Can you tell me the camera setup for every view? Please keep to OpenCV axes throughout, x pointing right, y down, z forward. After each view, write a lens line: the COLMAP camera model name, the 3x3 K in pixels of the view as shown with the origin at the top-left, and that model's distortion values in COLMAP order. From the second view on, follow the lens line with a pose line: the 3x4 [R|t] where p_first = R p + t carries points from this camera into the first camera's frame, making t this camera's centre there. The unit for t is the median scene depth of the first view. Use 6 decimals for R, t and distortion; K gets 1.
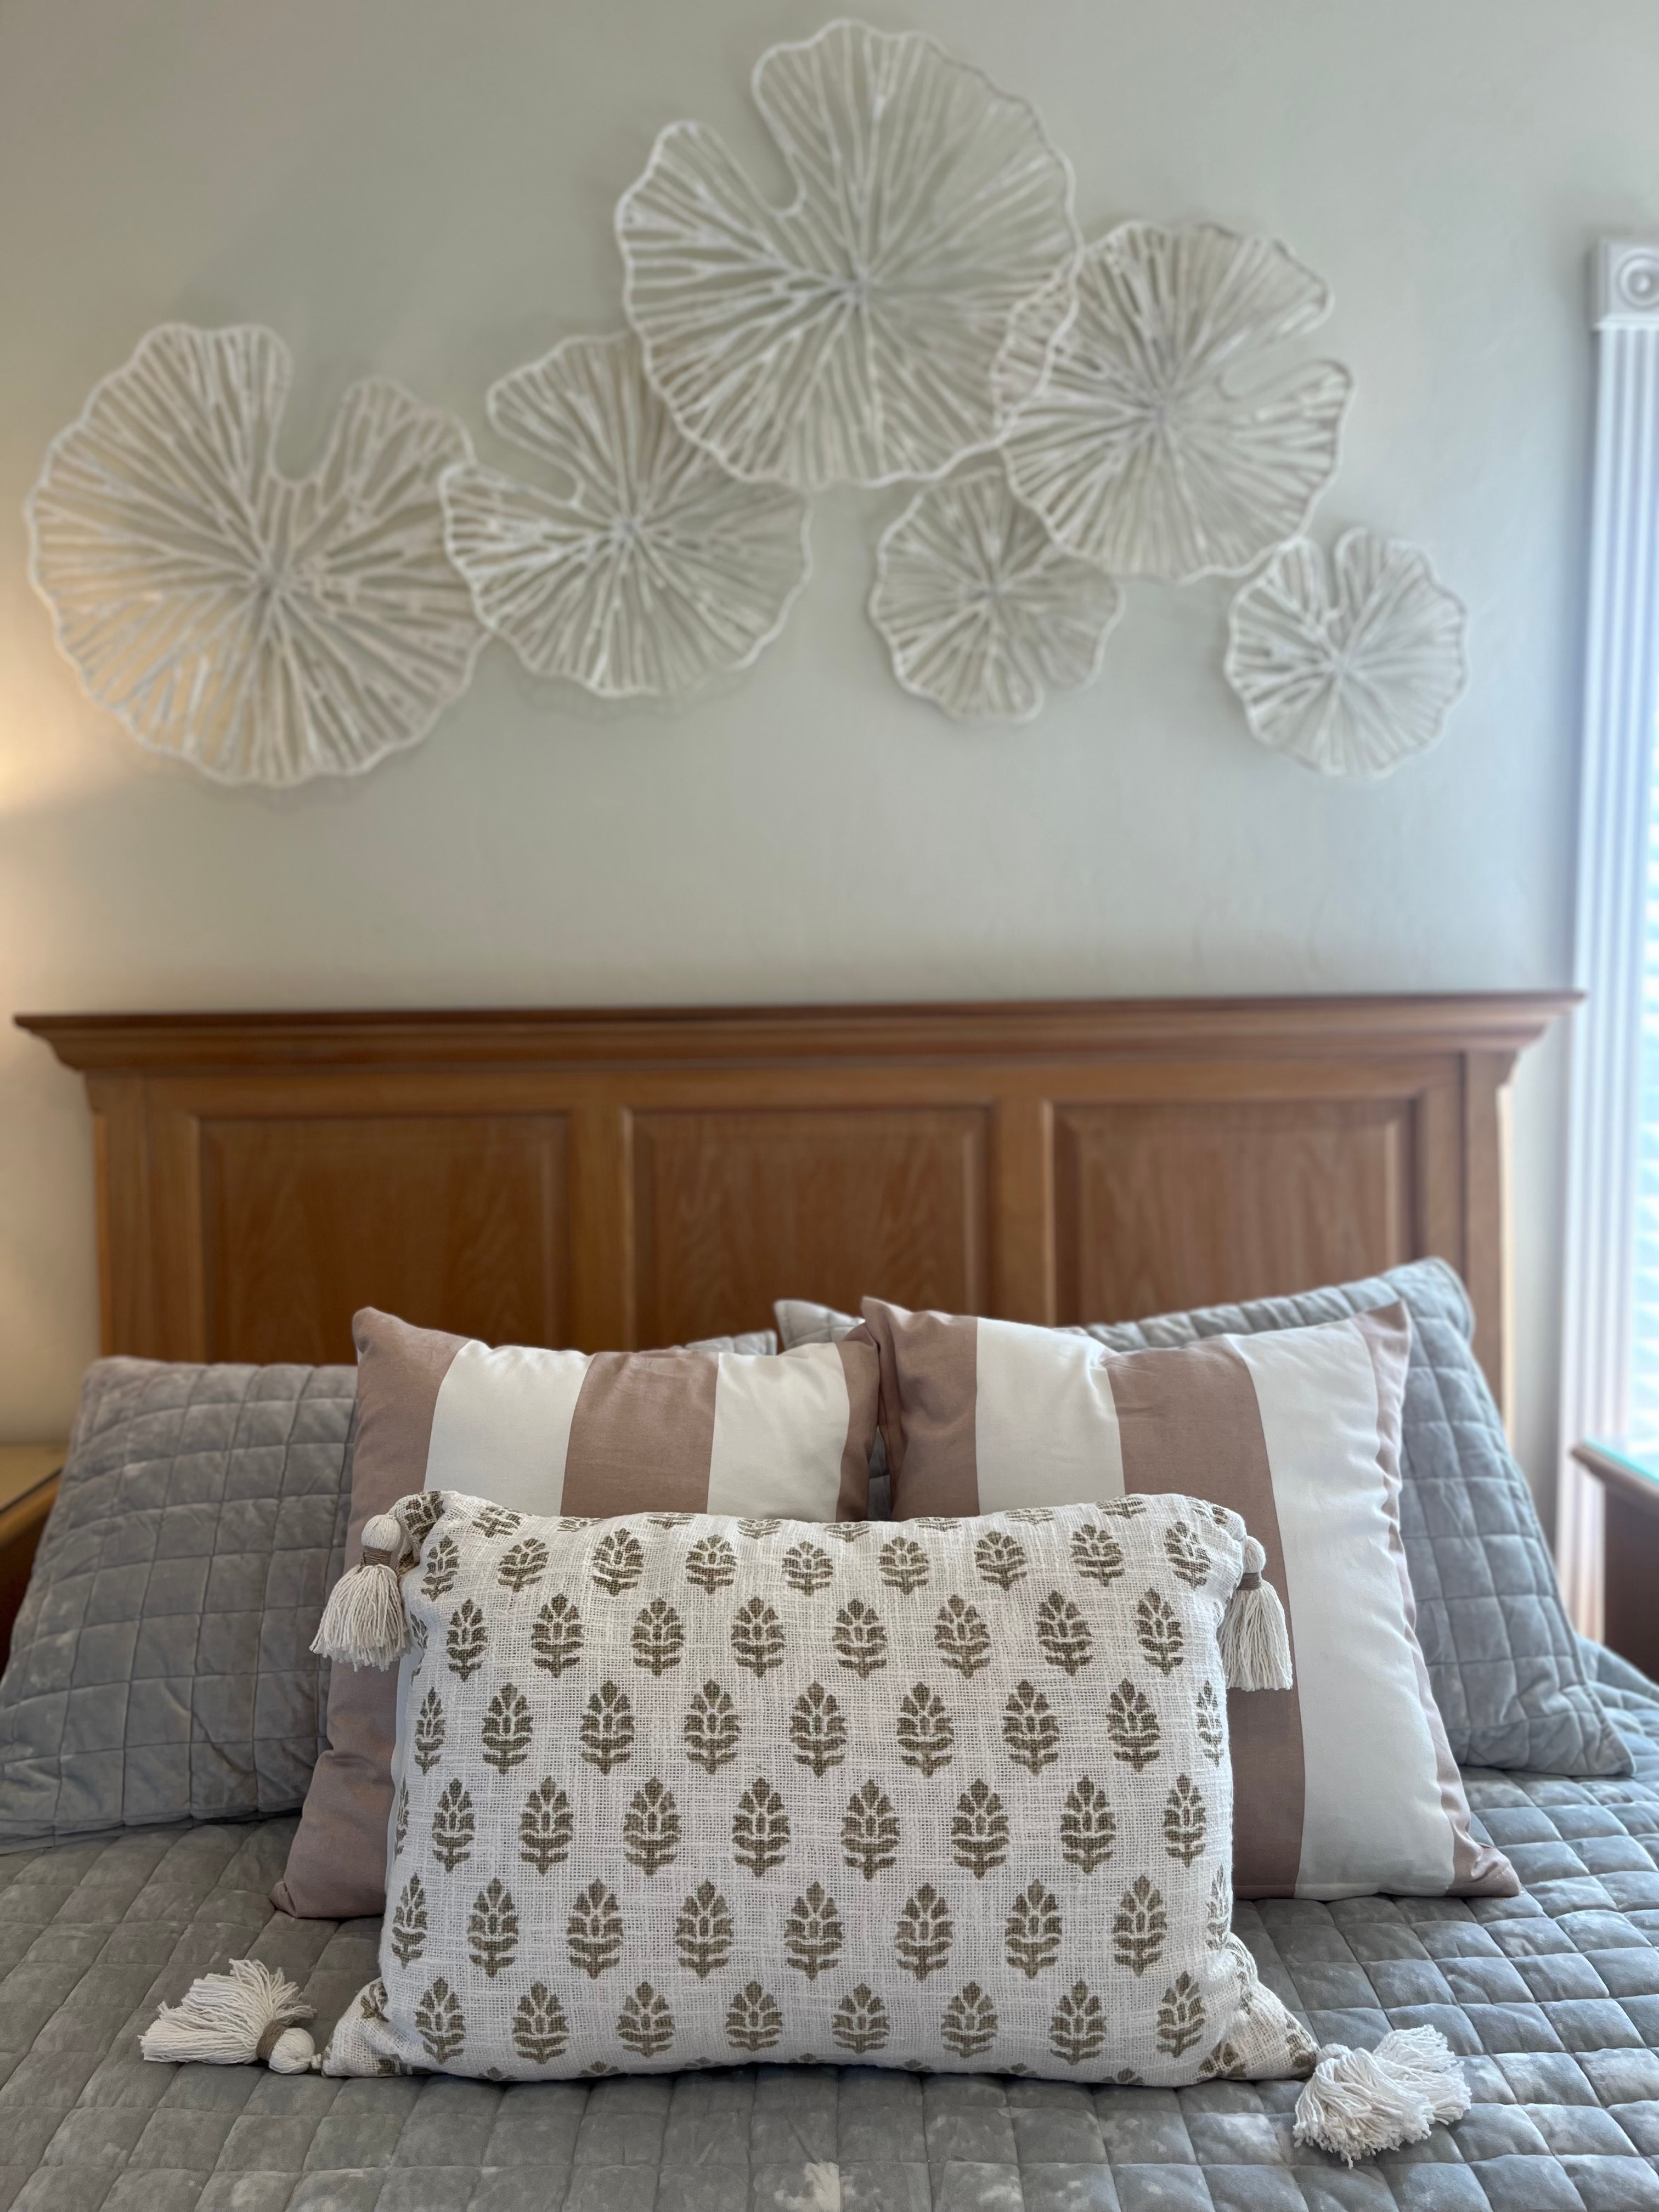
lens RADIAL K [[1672.4, 0, 829.8], [0, 1672.4, 1126.0], [0, 0, 1]] dist [0.052211, -0.060825]
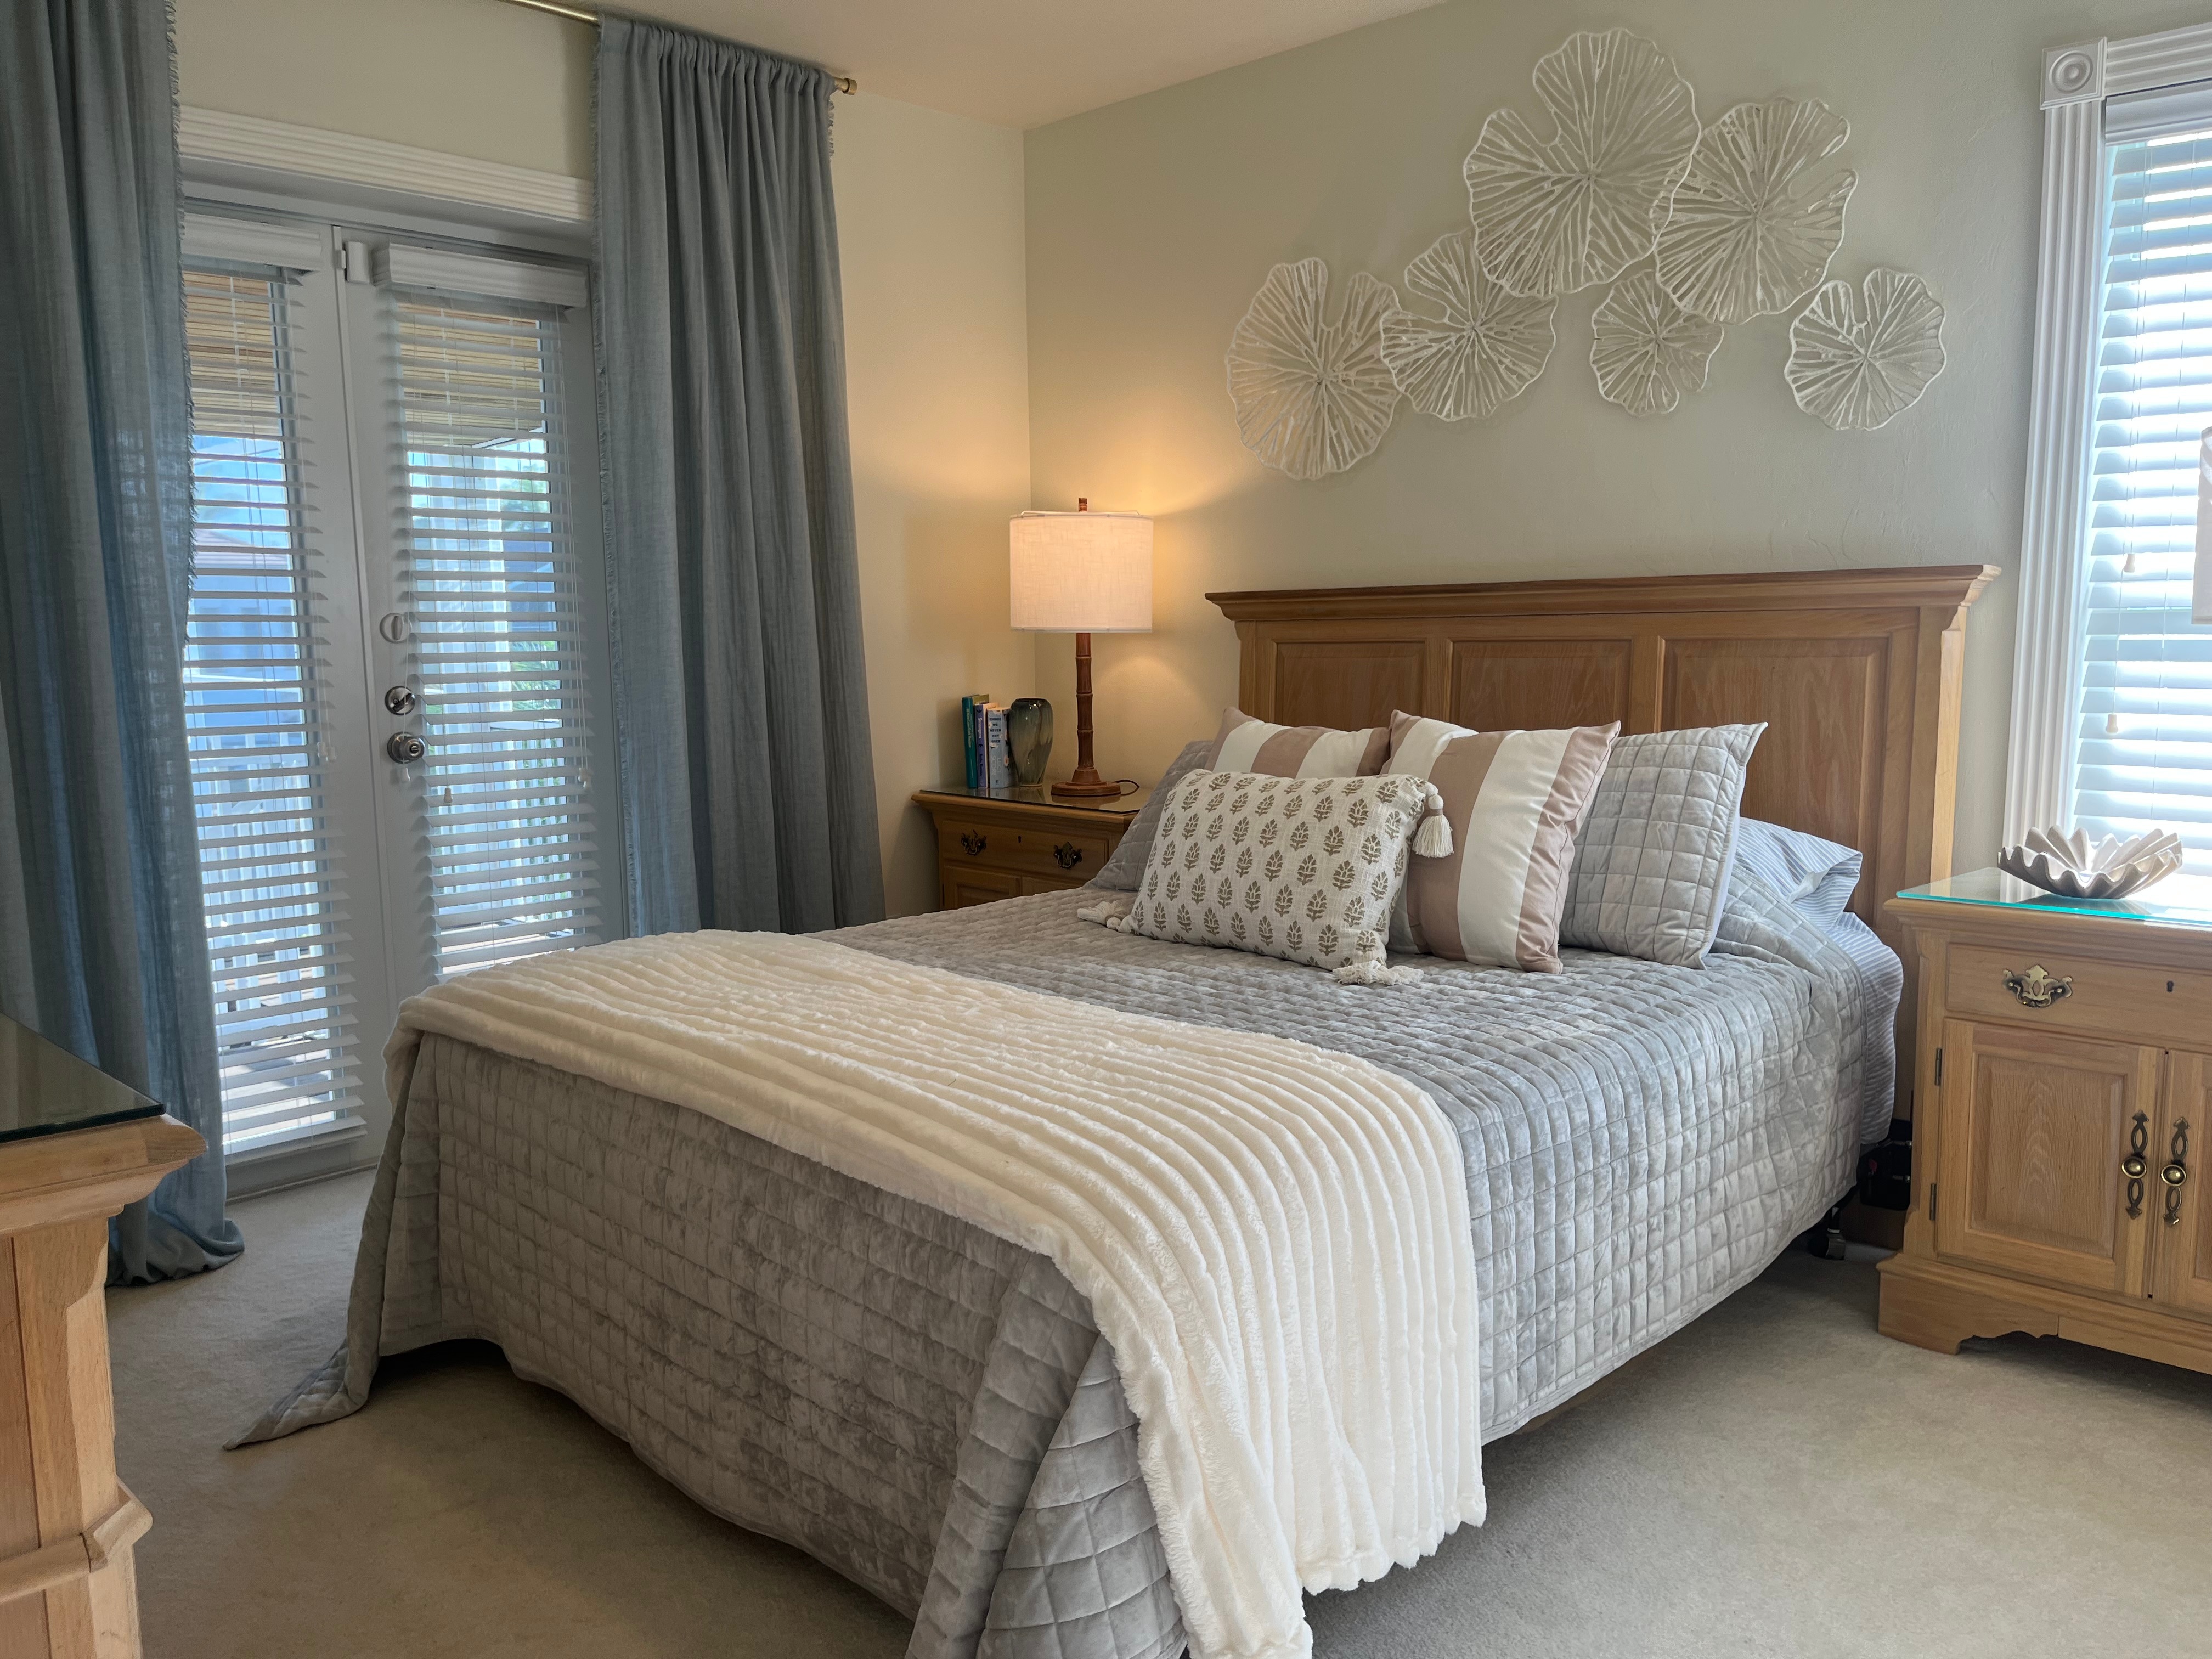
lens RADIAL K [[1691.8, 0, 1103.0], [0, 1691.8, 833.0], [0, 0, 1]] dist [-0.000579, 0.051506]
pose [[0.691593, 0.090264, -0.716625, 1.007439], [-0.055760, 0.995872, 0.071626, 0.092636], [0.720132, -0.009577, 0.693771, -0.615054]]
